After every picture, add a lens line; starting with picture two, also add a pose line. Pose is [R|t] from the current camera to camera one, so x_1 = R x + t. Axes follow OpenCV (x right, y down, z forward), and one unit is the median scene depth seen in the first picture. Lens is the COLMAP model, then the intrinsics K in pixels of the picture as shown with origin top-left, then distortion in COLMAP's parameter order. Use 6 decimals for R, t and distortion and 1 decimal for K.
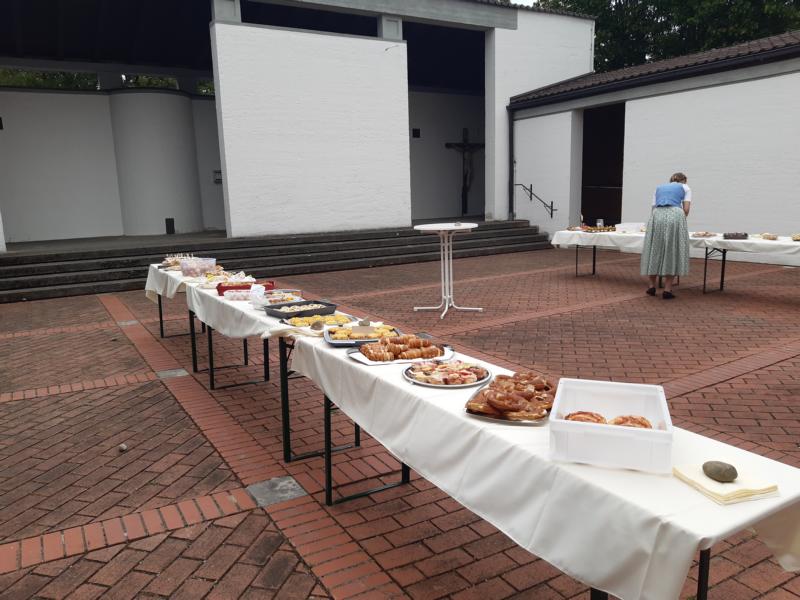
lens RADIAL K [[611.1, 0, 396.2], [0, 611.1, 296.1], [0, 0, 1]] dist [0.006553, -0.073400]
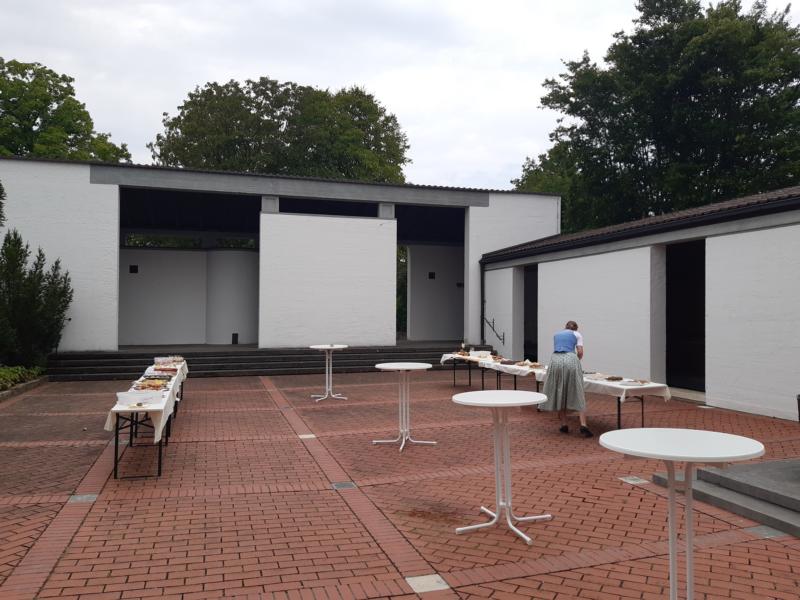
lens RADIAL K [[611.1, 0, 396.2], [0, 611.1, 296.1], [0, 0, 1]] dist [0.006553, -0.073400]
pose [[0.975025, 0.025948, -0.220574, 0.315528], [-0.068009, 0.980325, -0.185306, 0.029572], [0.211426, 0.195679, 0.957606, -0.331591]]
